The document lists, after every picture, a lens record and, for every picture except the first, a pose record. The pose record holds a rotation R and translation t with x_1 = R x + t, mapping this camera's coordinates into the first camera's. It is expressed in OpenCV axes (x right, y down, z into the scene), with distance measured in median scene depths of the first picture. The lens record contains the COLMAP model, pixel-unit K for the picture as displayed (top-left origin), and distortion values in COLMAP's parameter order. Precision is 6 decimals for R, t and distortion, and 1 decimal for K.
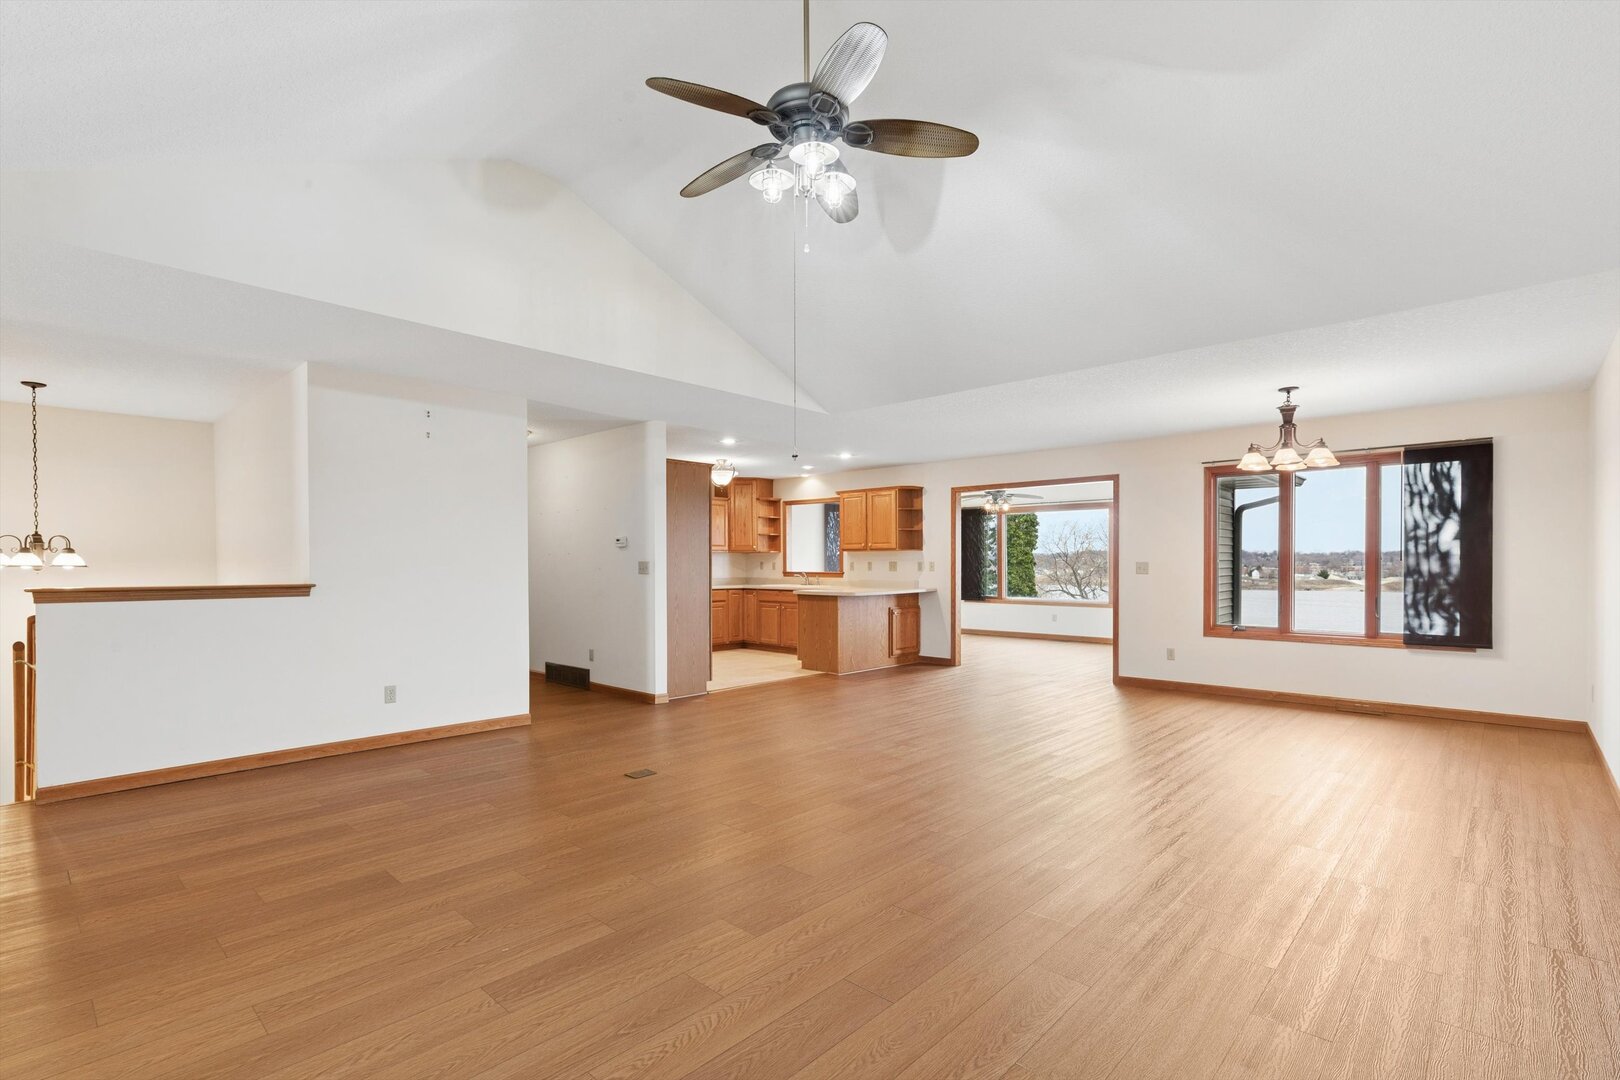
lens RADIAL K [[750.2, 0, 786.2], [0, 750.2, 567.8], [0, 0, 1]] dist [0.002683, 0.000458]
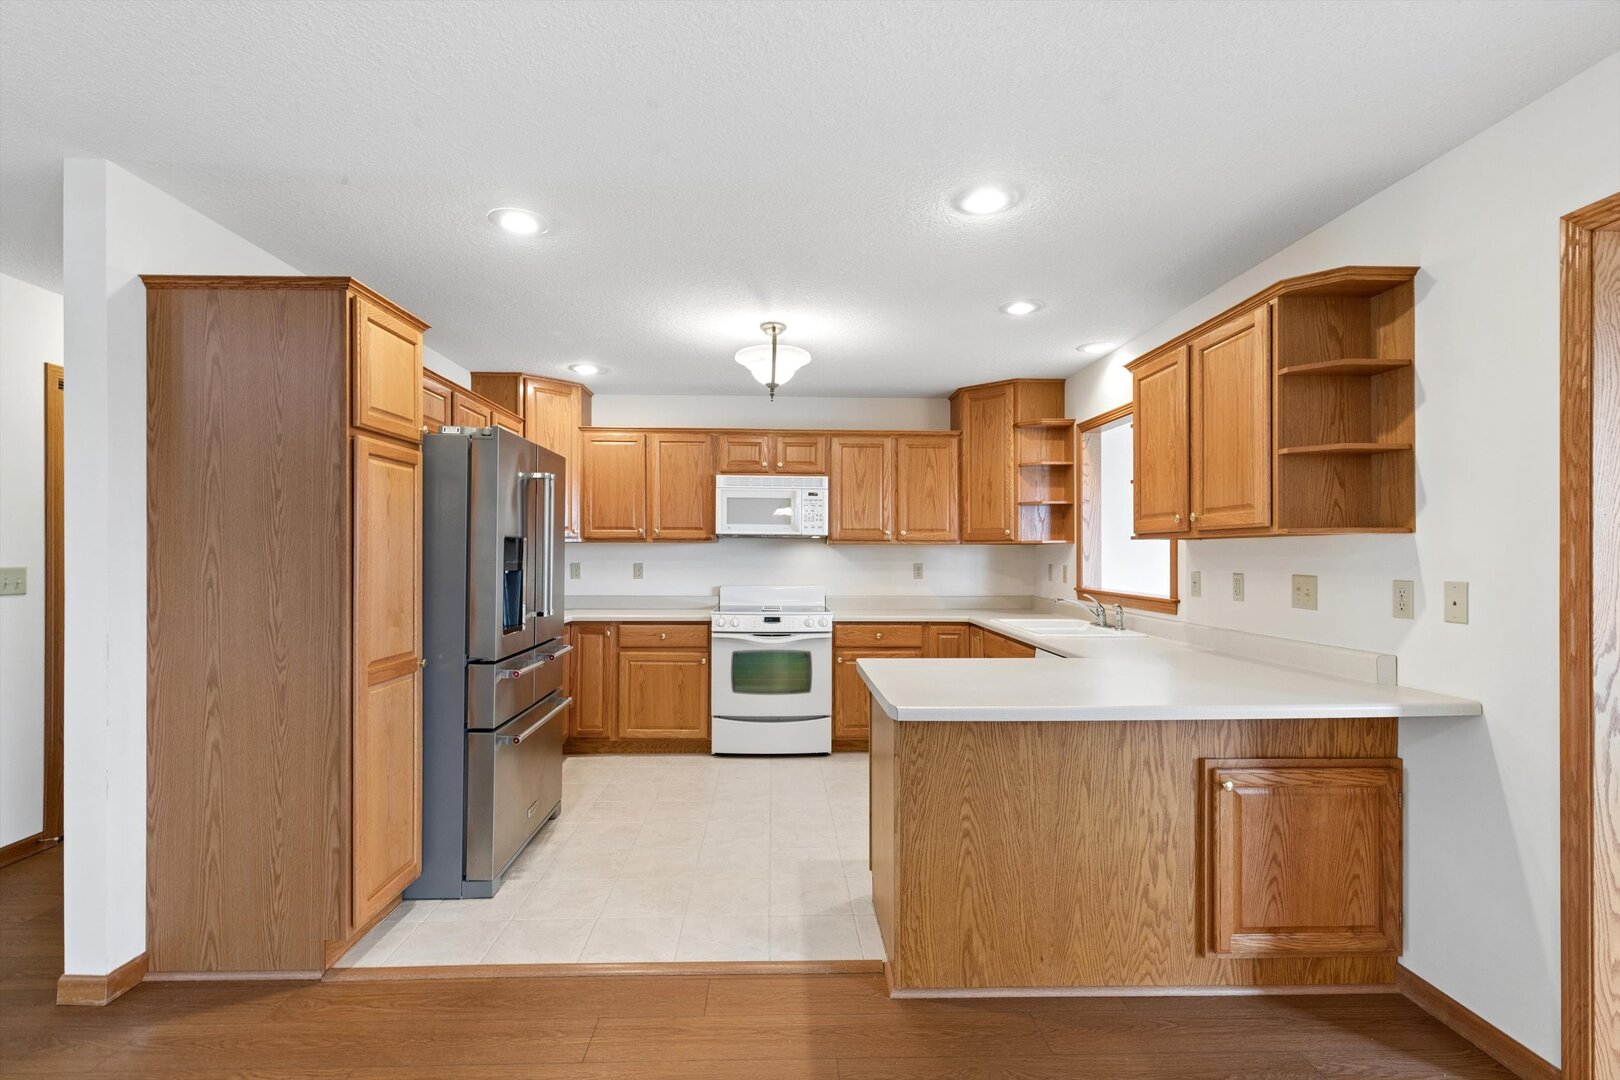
lens RADIAL K [[730.4, 0, 801.6], [0, 730.4, 550.3], [0, 0, 1]] dist [0.003601, -0.000327]
pose [[0.721600, 0.000196, -0.692310, 0.205802], [-0.007340, 0.999946, -0.007368, -0.014654], [0.692271, 0.010399, 0.721562, 0.708192]]
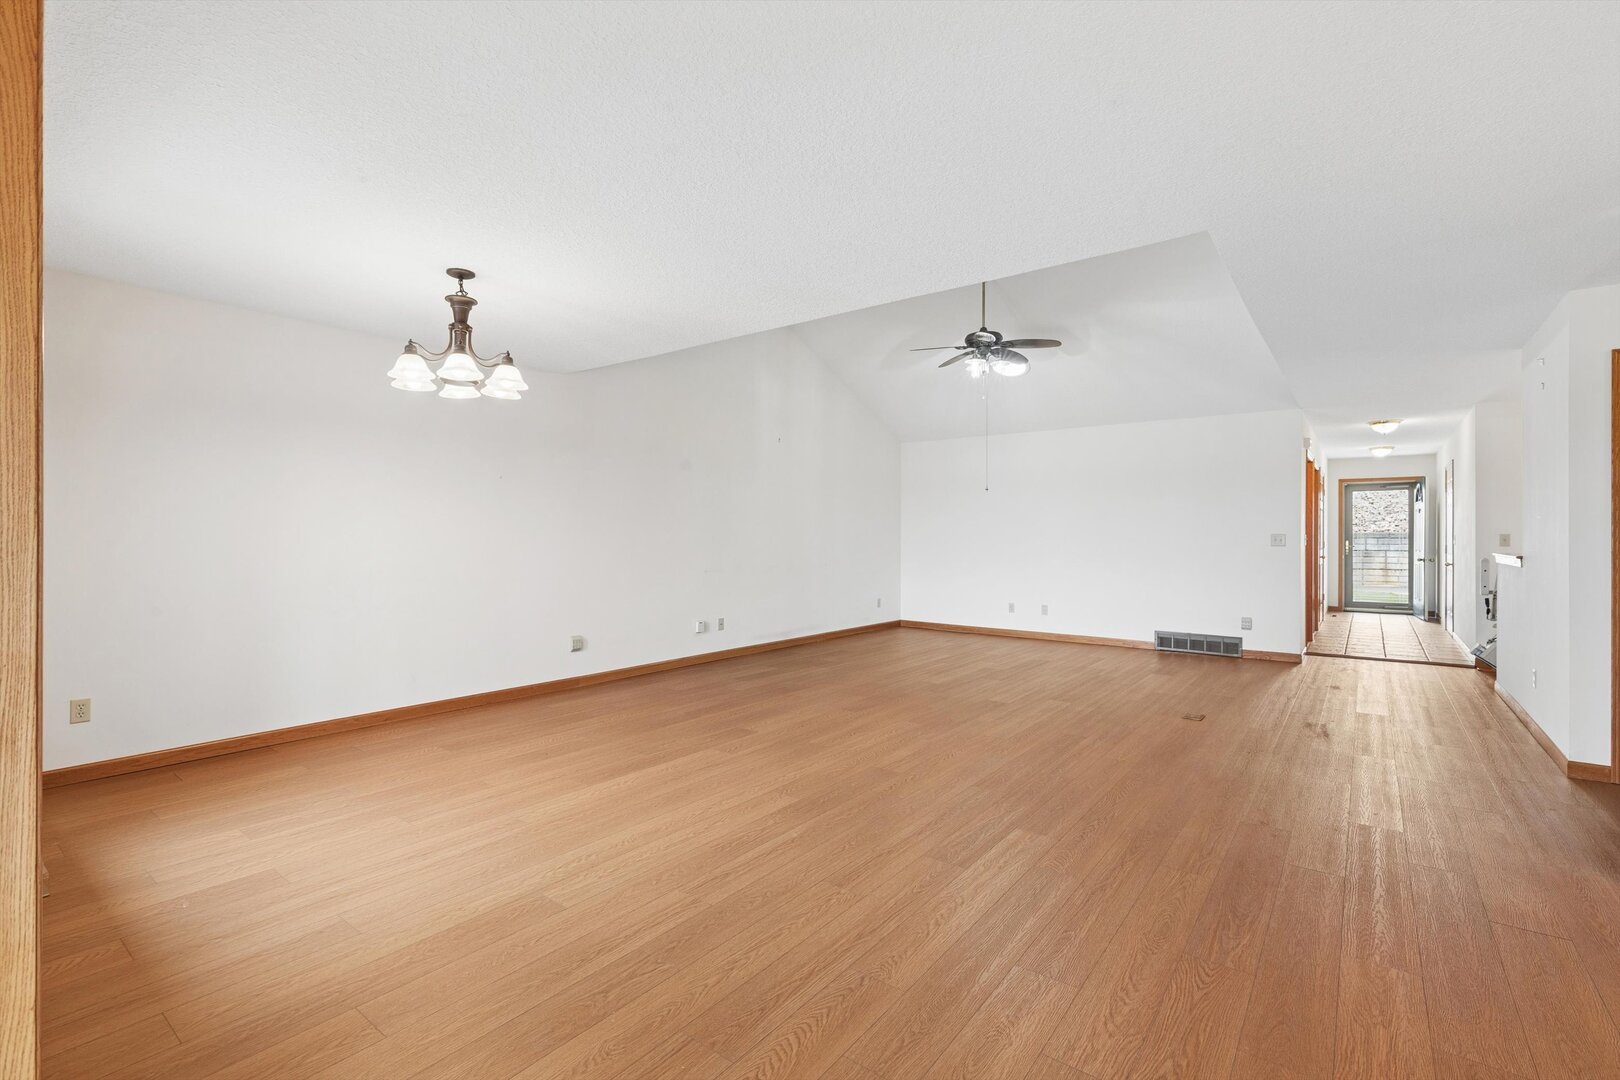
lens RADIAL K [[722.4, 0, 805.2], [0, 722.4, 534.2], [0, 0, 1]] dist [0.003613, 0.000127]
pose [[-0.994103, -0.002856, -0.108400, 0.251018], [-0.003120, 0.999993, 0.002261, -0.004084], [0.108393, 0.002586, -0.994105, 0.975986]]
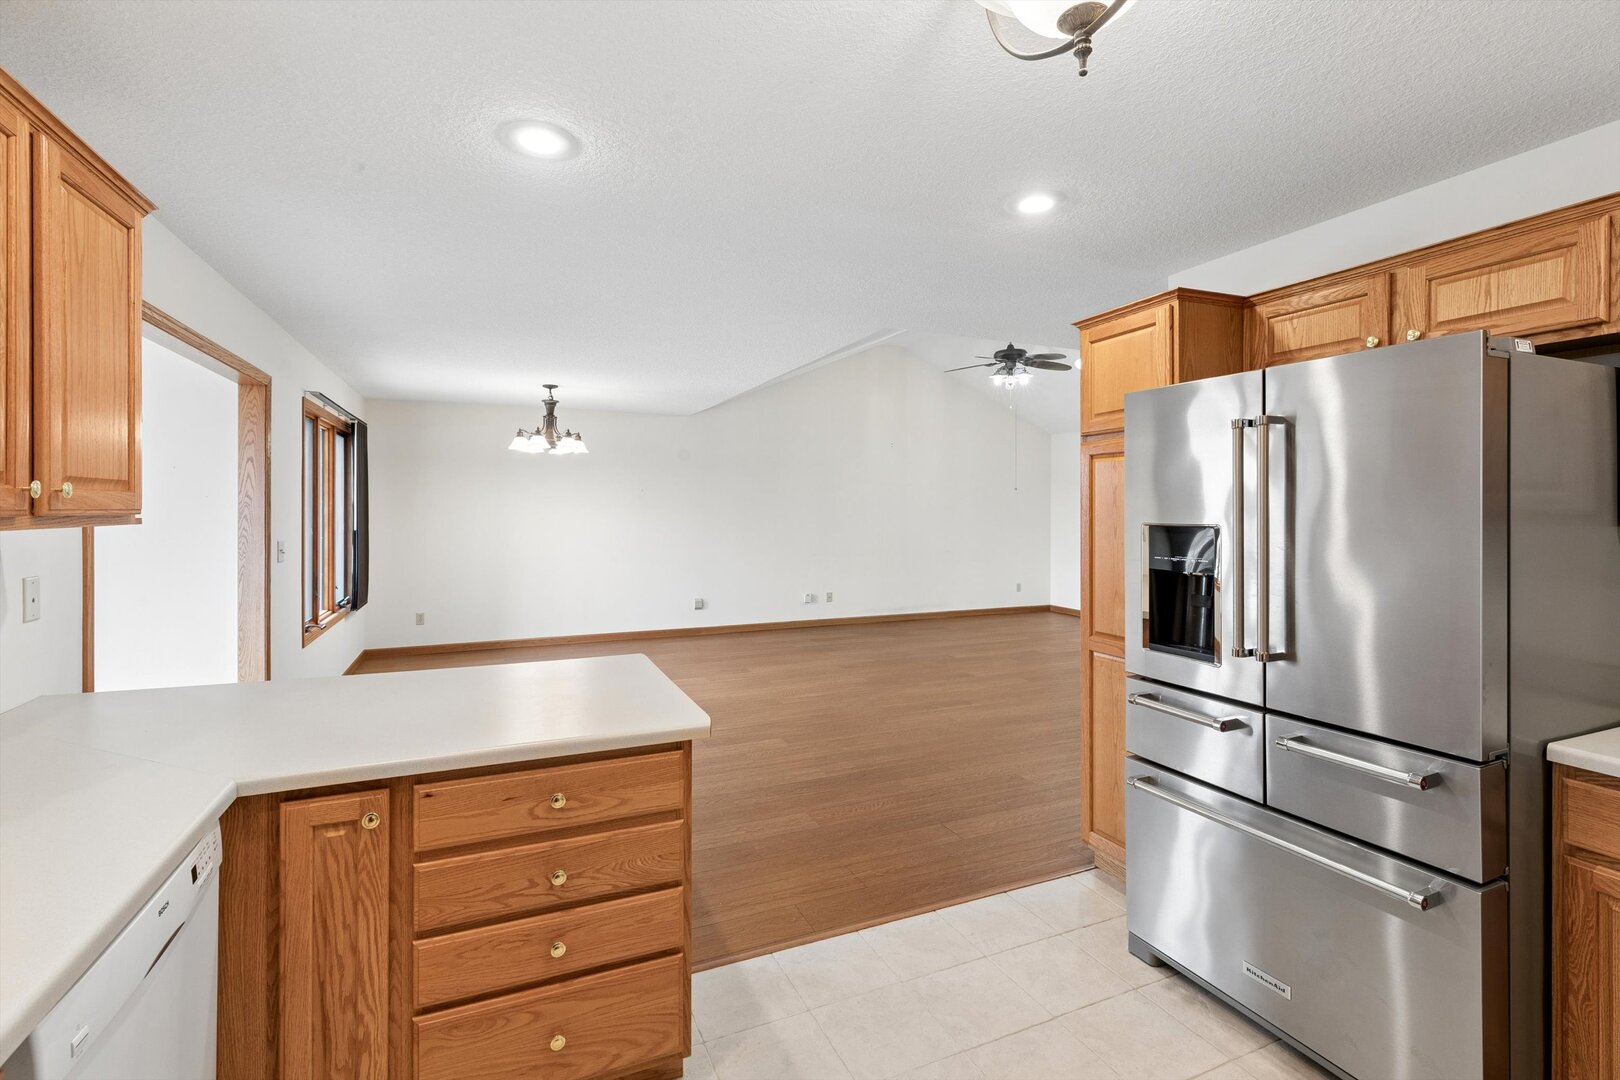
lens RADIAL K [[726.9, 0, 806.7], [0, 726.9, 509.7], [0, 0, 1]] dist [0.000502, 0.000039]
pose [[-0.924713, -0.001003, 0.380665, -0.084323], [0.000580, 0.999992, 0.004043, -0.027210], [-0.380666, 0.003959, -0.924704, 1.111261]]
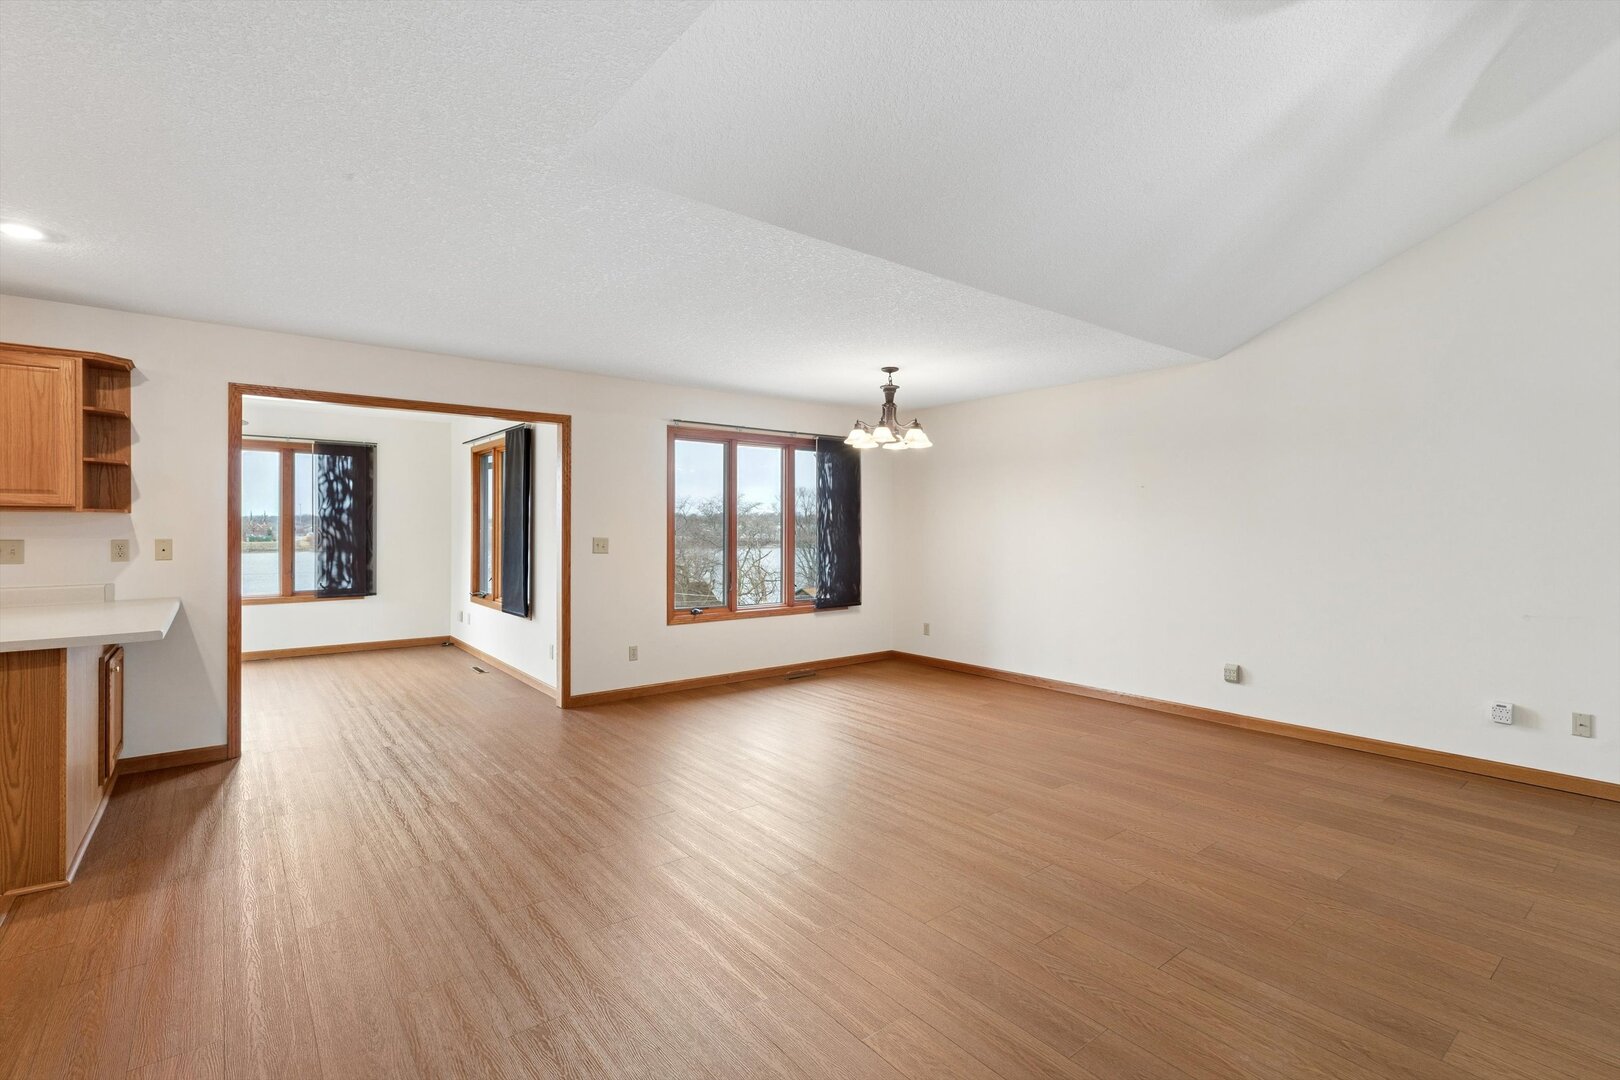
lens RADIAL K [[745.9, 0, 819.7], [0, 745.9, 532.9], [0, 0, 1]] dist [0.002543, -0.000181]
pose [[0.127262, -0.006842, 0.991846, -0.196859], [0.001911, 0.999976, 0.006653, -0.013956], [-0.991867, 0.001049, 0.127272, 0.562148]]
